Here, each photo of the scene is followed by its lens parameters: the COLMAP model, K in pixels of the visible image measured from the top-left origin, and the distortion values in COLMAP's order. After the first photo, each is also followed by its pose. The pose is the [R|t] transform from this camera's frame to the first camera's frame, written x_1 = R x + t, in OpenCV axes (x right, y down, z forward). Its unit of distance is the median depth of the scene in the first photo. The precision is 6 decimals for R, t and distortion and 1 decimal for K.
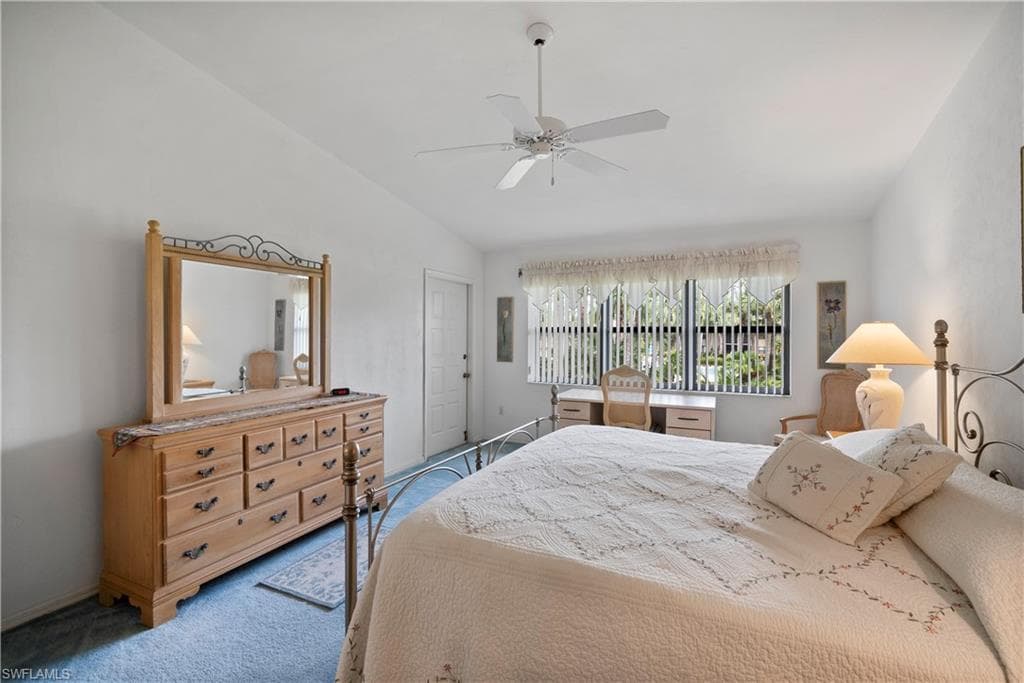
lens RADIAL K [[452.9, 0, 513.6], [0, 452.9, 341.5], [0, 0, 1]] dist [-0.004104, 0.001502]
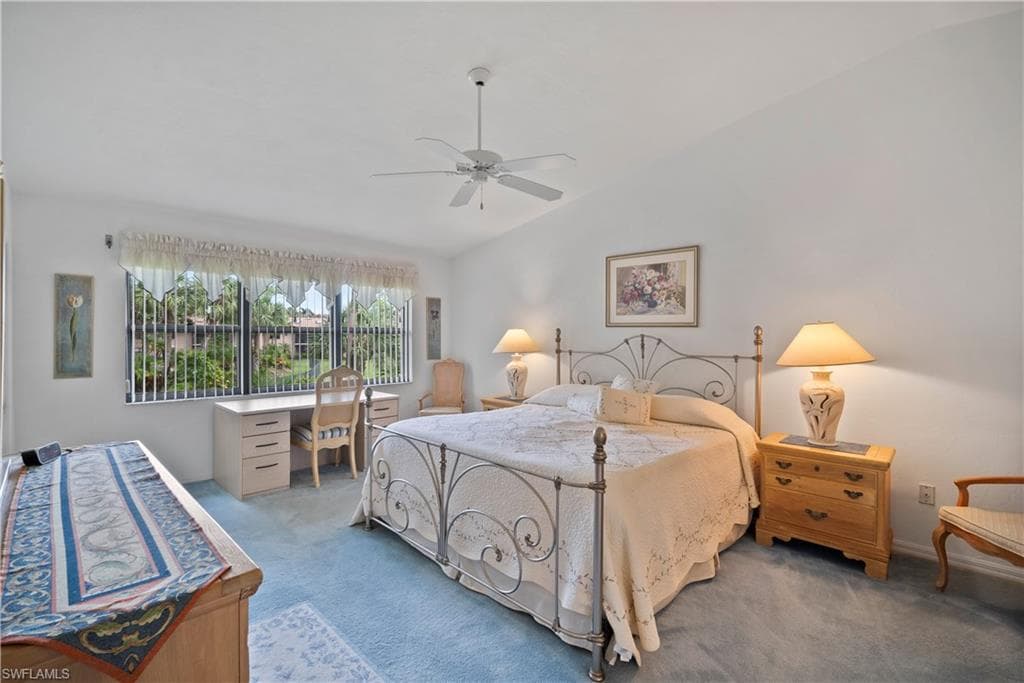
lens RADIAL K [[452.9, 0, 520.2], [0, 452.9, 335.4], [0, 0, 1]] dist [-0.004104, 0.001502]
pose [[0.324833, 0.000169, 0.945771, -0.499617], [0.011456, 0.999926, -0.004114, -0.005171], [-0.945702, 0.012171, 0.324807, 0.259584]]
